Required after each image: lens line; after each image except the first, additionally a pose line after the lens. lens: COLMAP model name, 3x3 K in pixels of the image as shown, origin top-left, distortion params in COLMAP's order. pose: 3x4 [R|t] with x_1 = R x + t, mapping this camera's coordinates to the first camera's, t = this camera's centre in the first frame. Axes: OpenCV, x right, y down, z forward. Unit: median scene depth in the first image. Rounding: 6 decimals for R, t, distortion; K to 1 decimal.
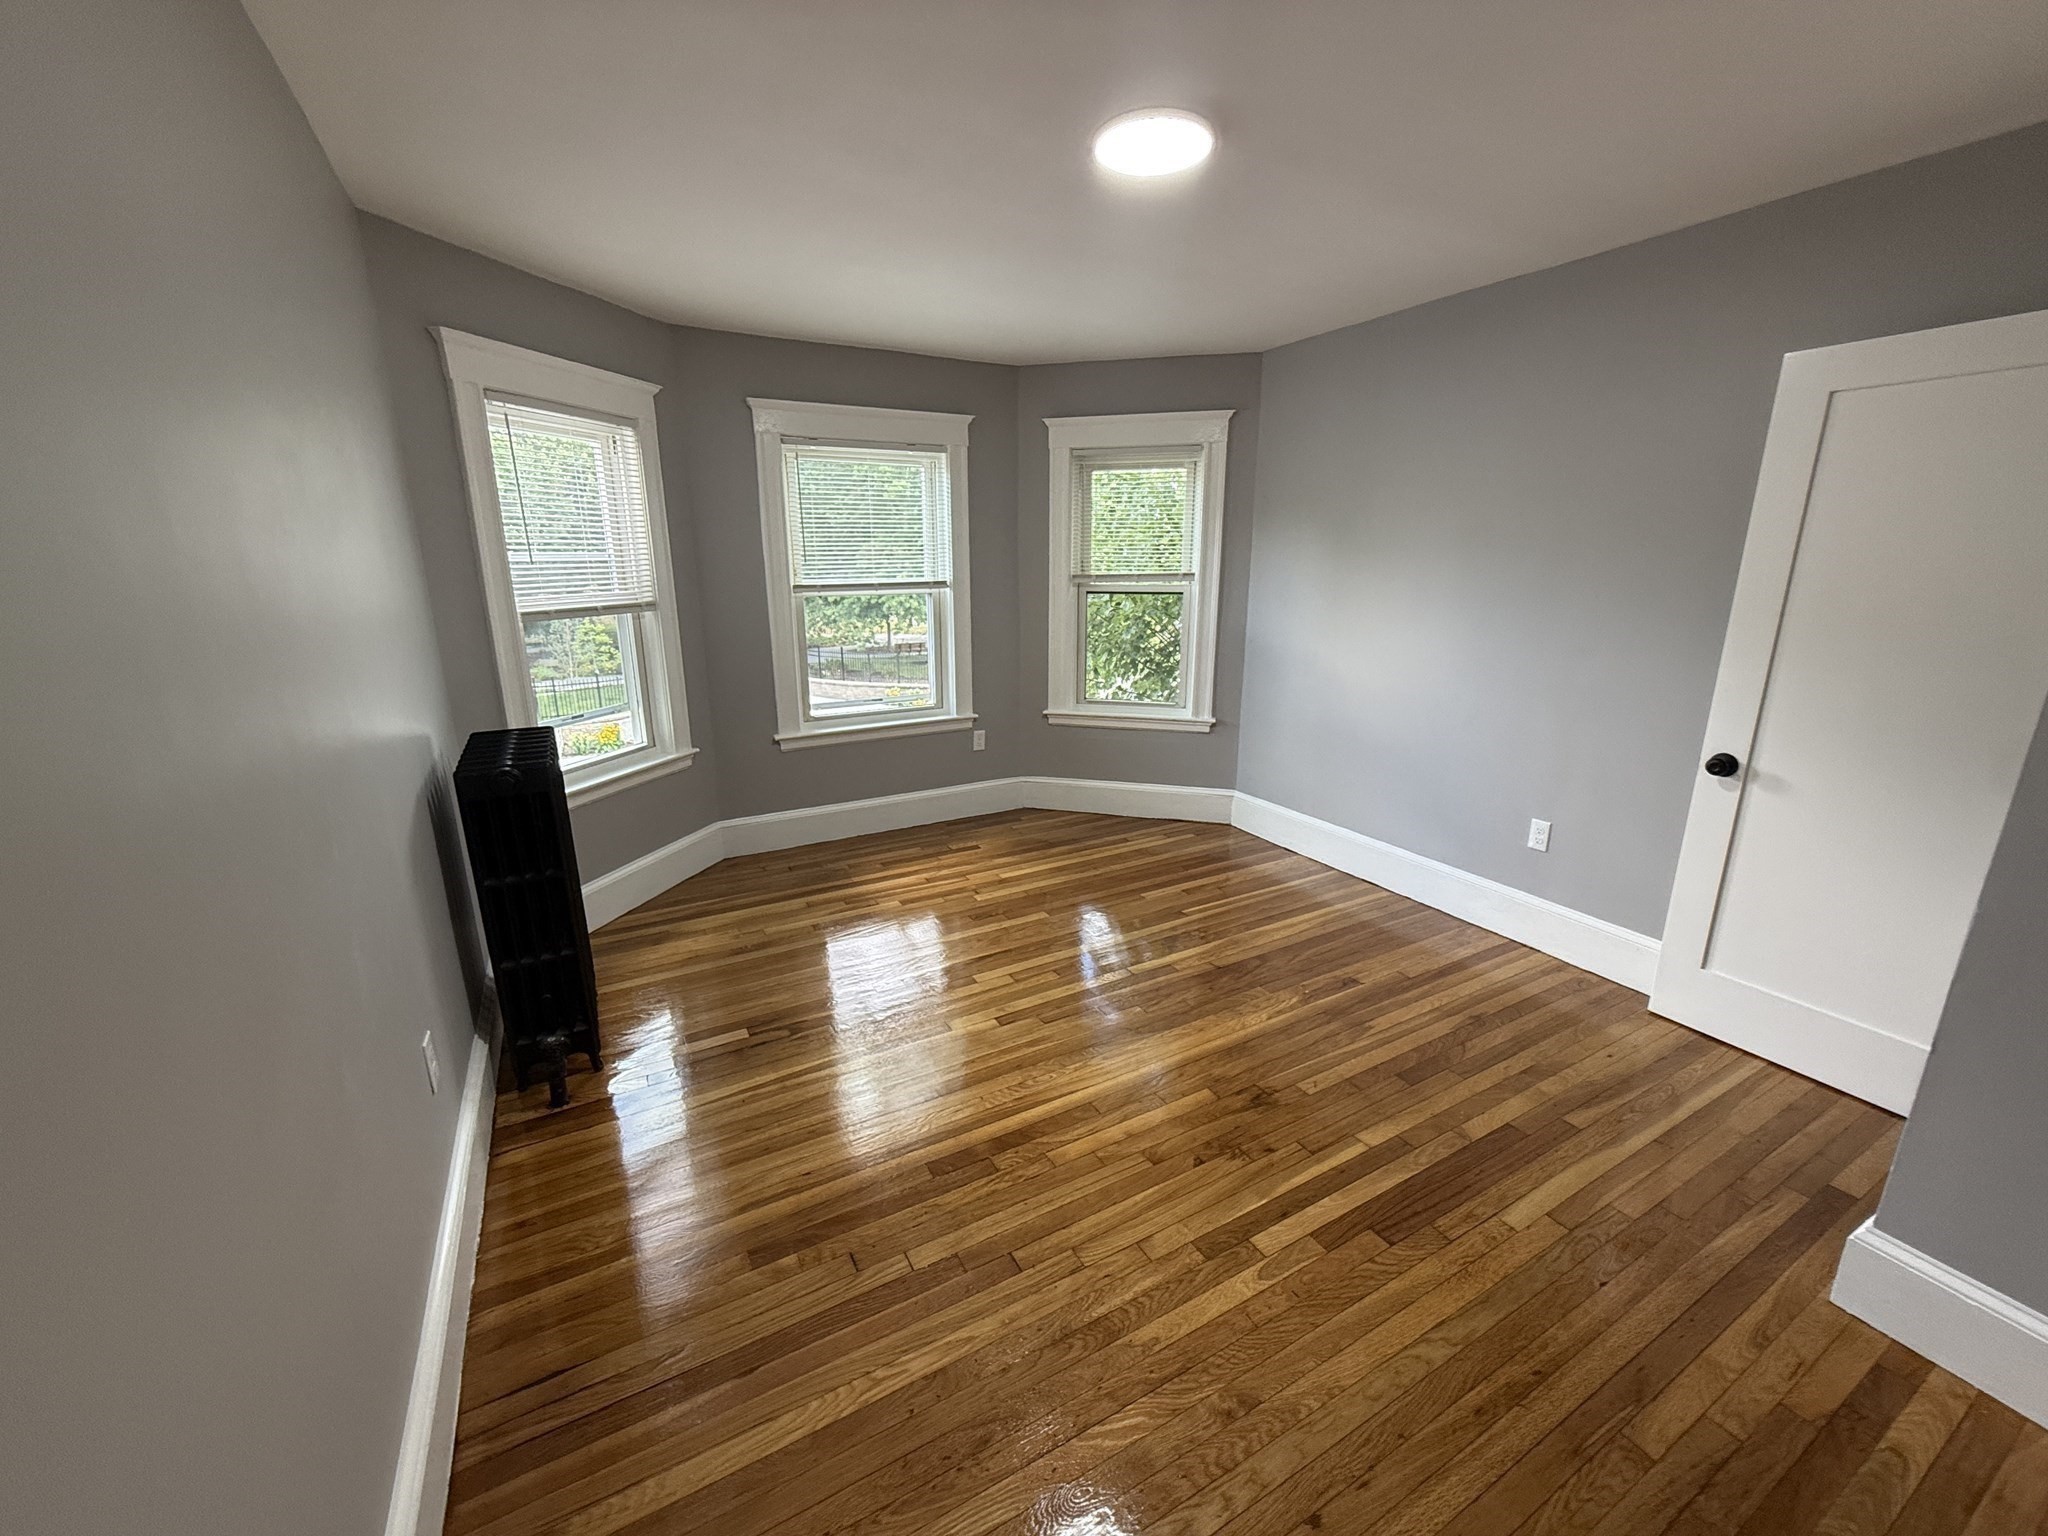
lens RADIAL K [[813.7, 0, 1029.0], [0, 813.7, 768.2], [0, 0, 1]] dist [-0.000812, -0.000114]
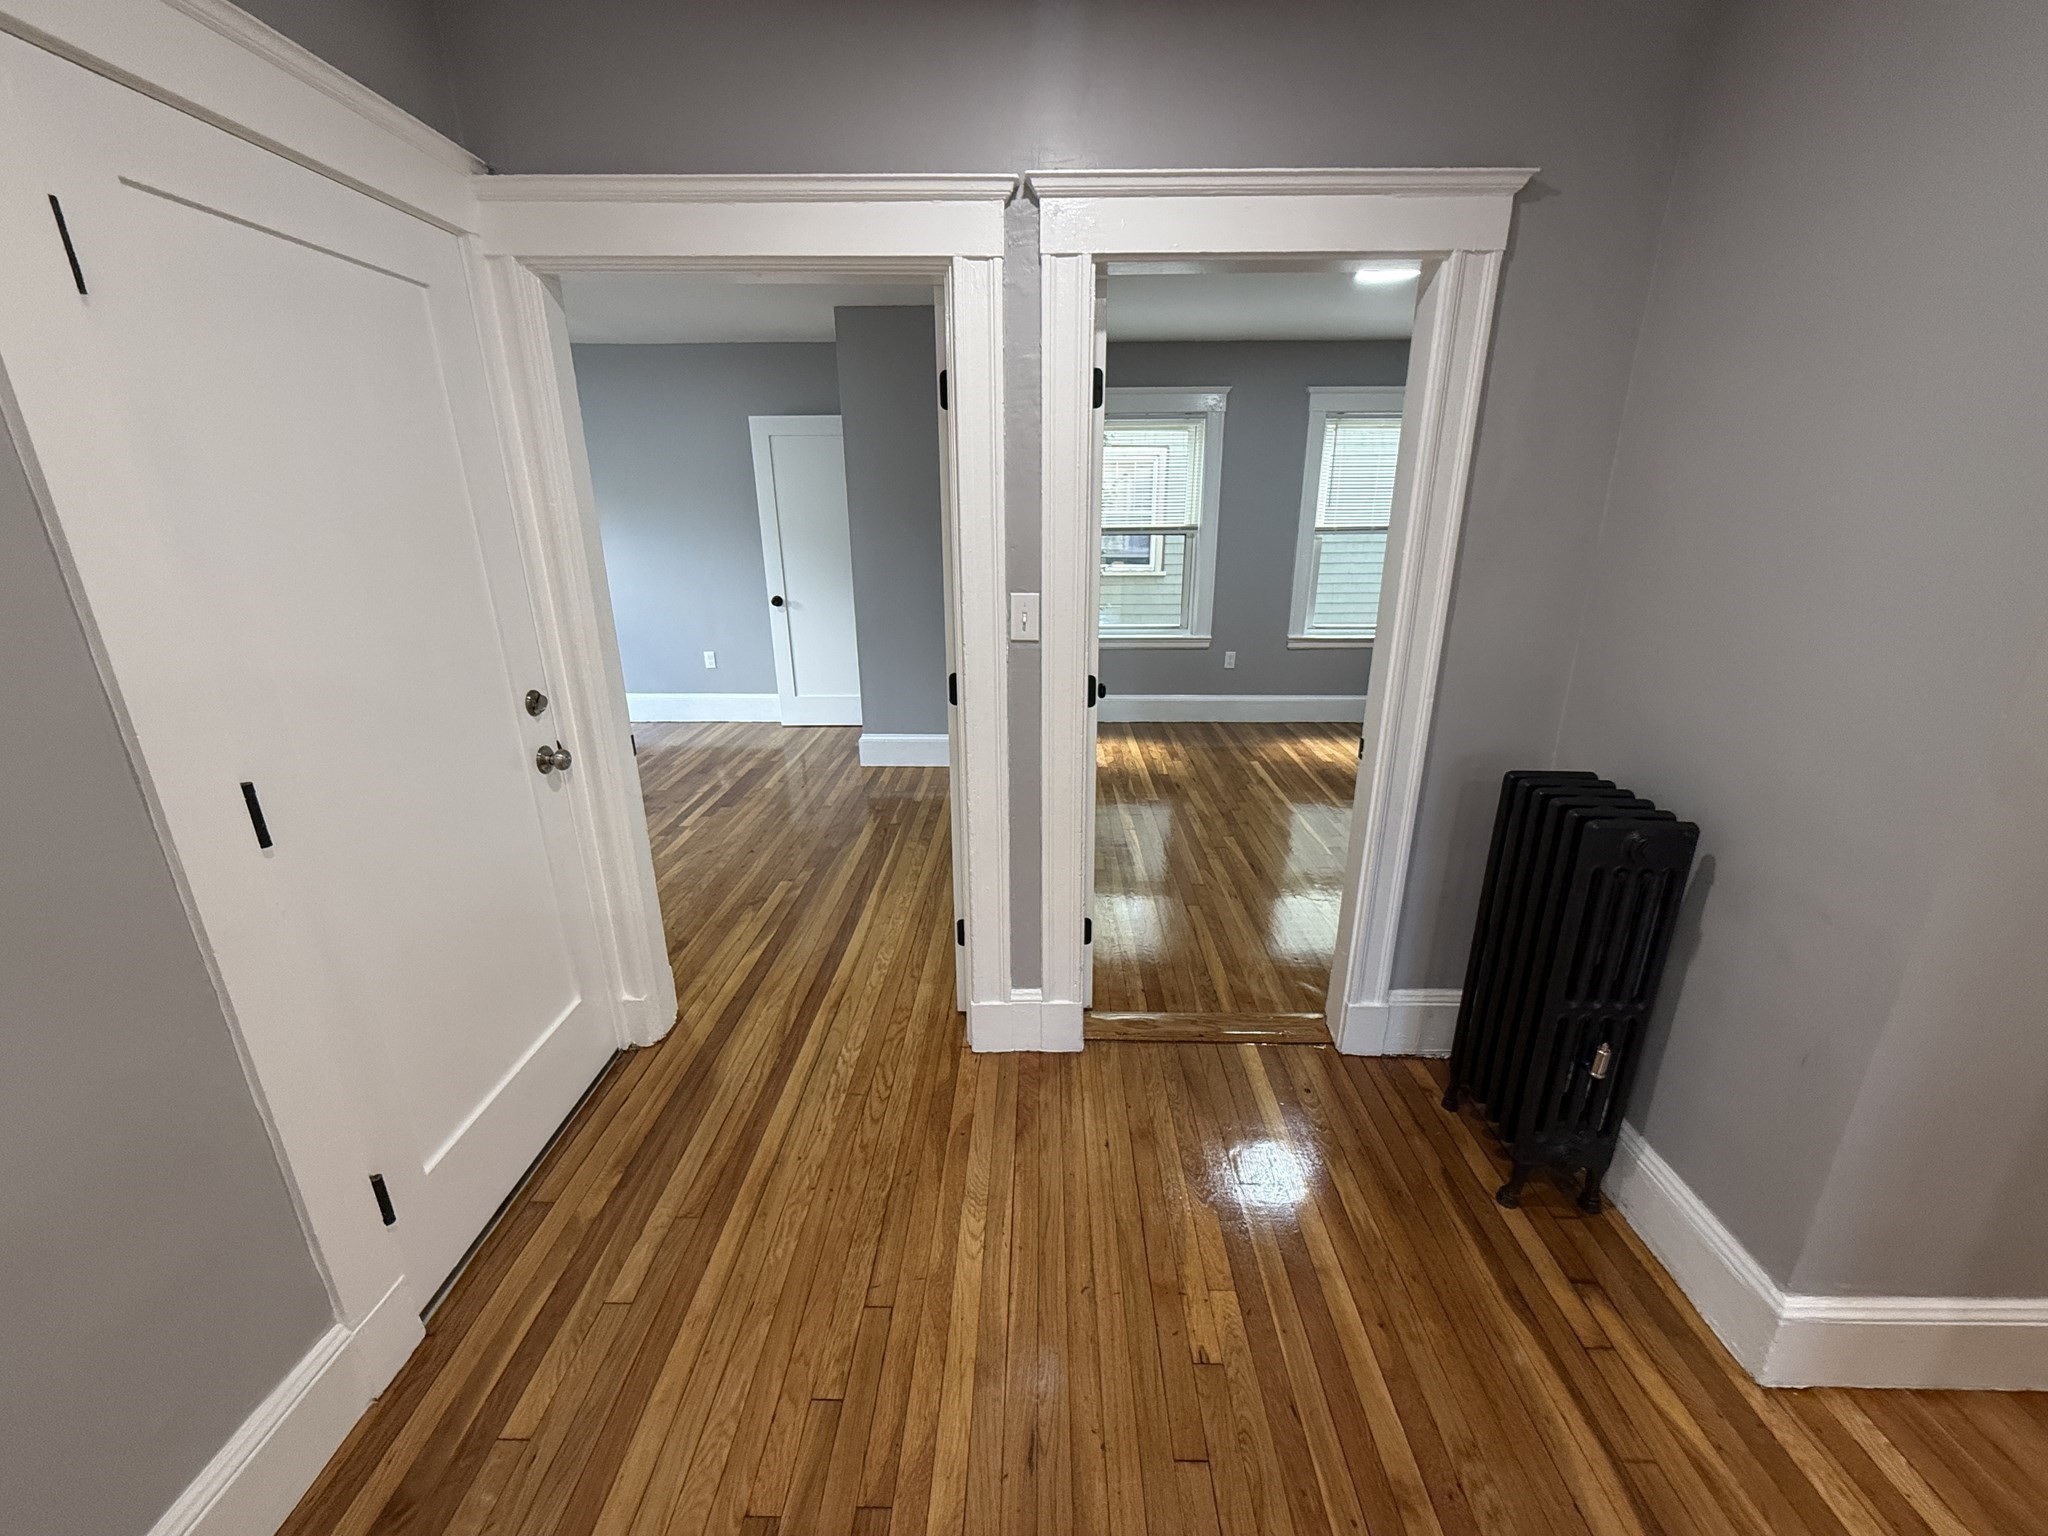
lens RADIAL K [[813.7, 0, 1029.0], [0, 813.7, 768.2], [0, 0, 1]] dist [-0.000812, -0.000114]
pose [[0.496516, -0.271001, 0.824640, -0.828063], [0.223029, 0.957950, 0.180524, 0.201603], [-0.838886, 0.094285, 0.536079, -0.788304]]
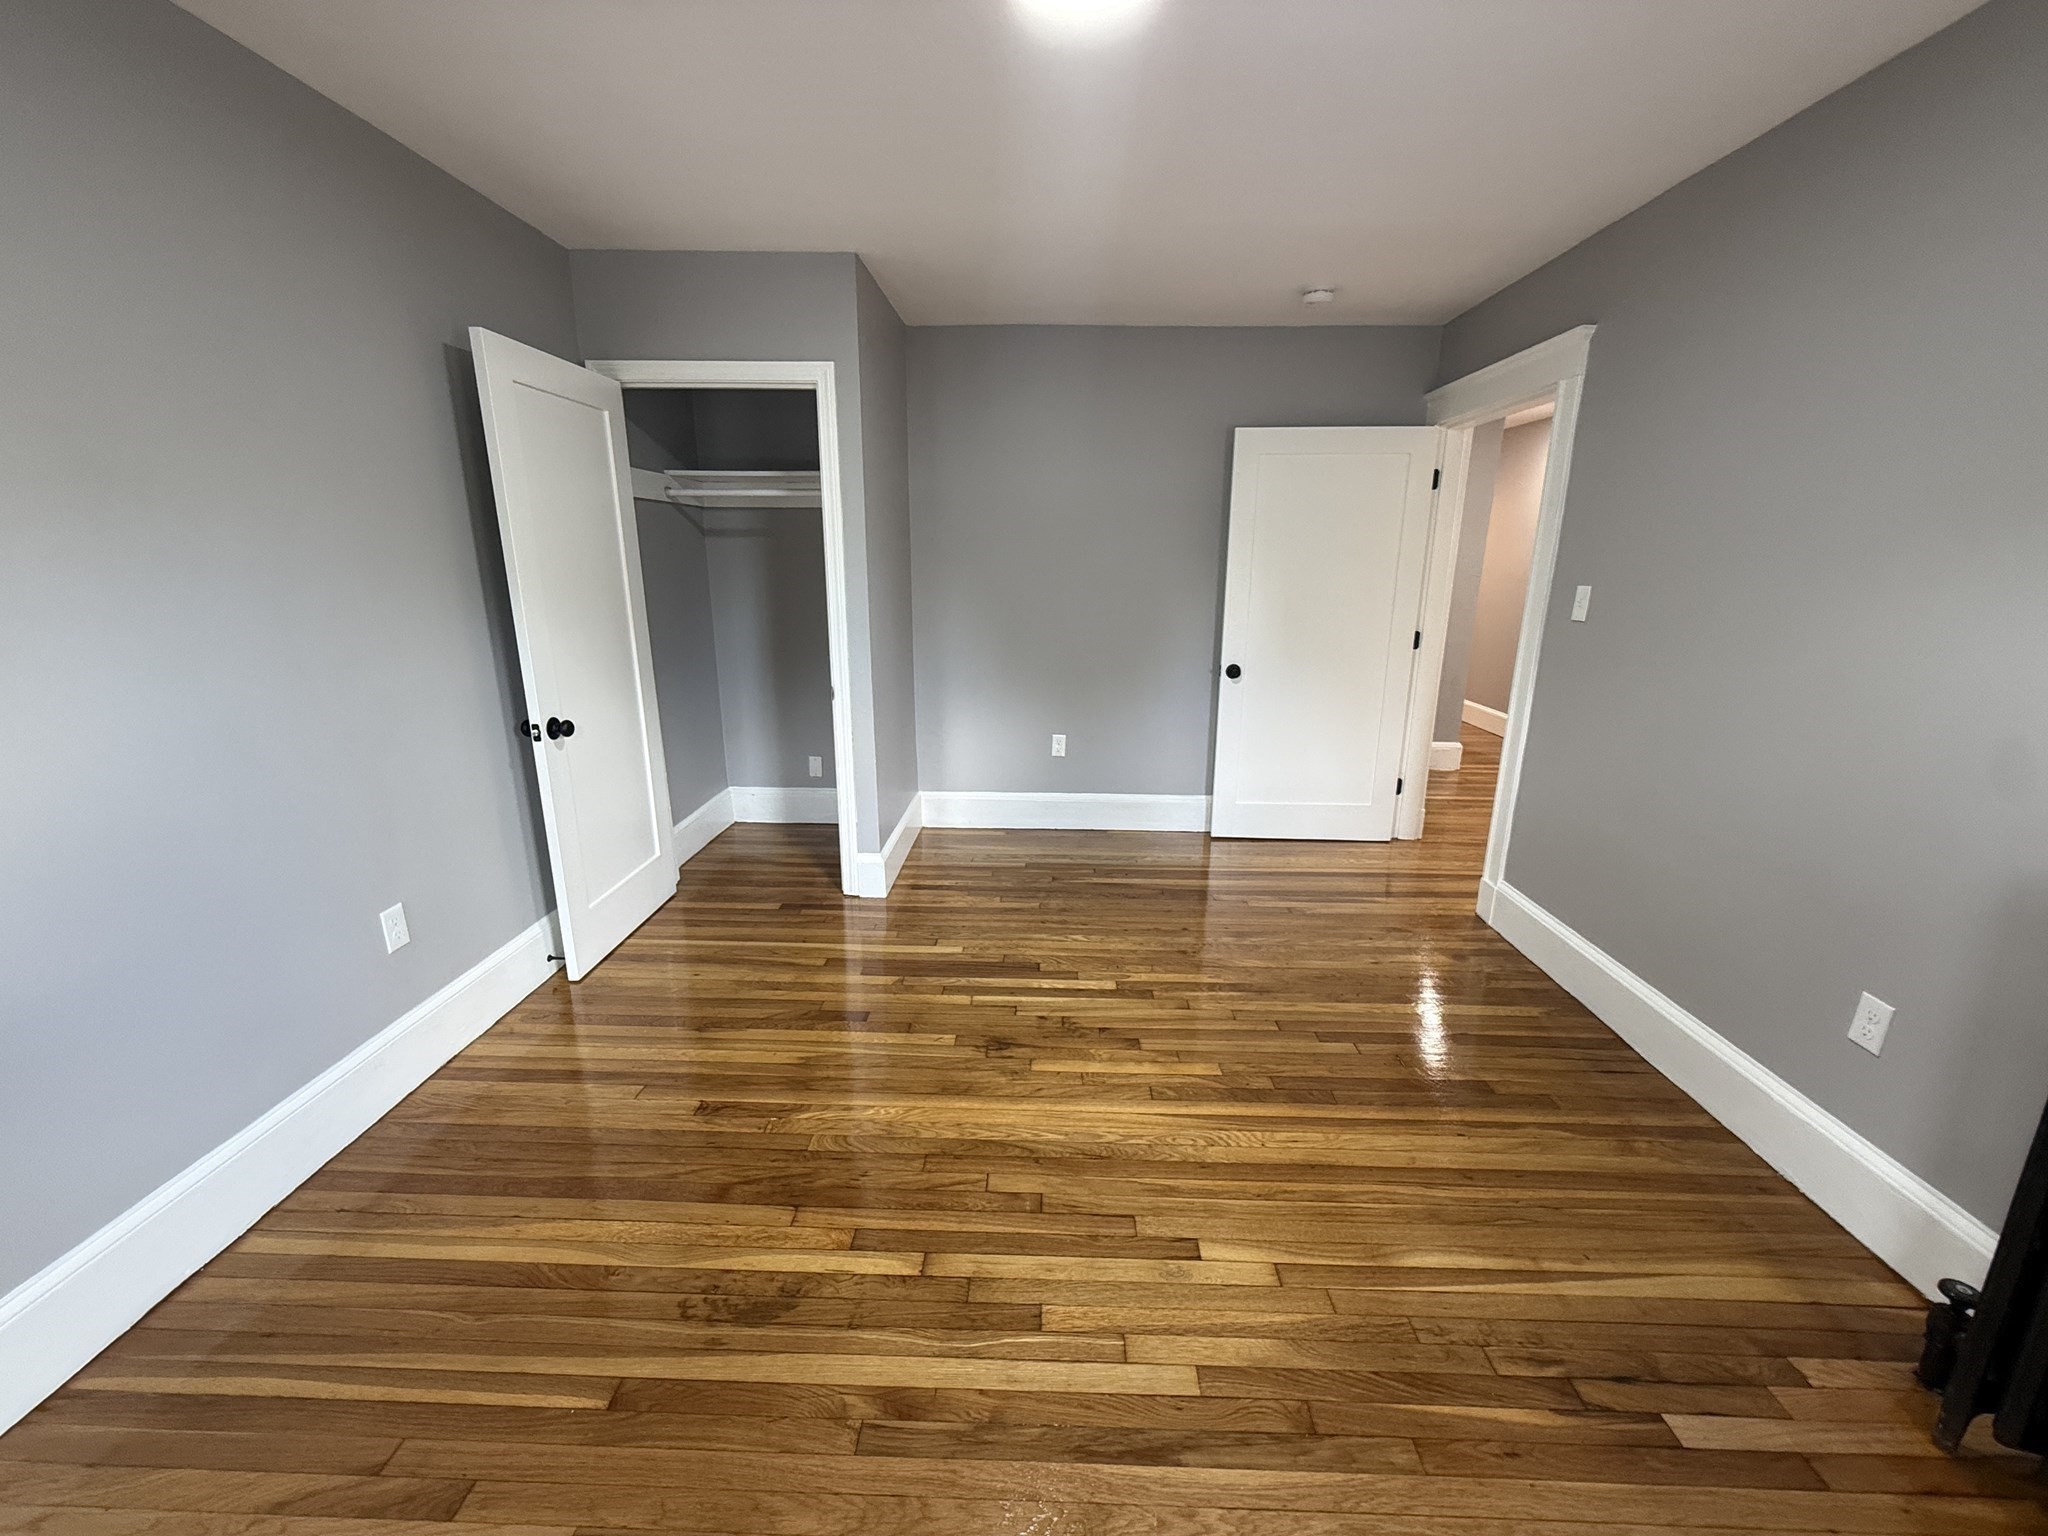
lens RADIAL K [[813.7, 0, 1029.0], [0, 813.7, 768.2], [0, 0, 1]] dist [-0.000812, -0.000114]
pose [[-0.861347, -0.130406, 0.490994, -0.224732], [0.126456, 0.881033, 0.455840, -0.395267], [-0.492026, 0.454726, -0.742385, 1.639234]]
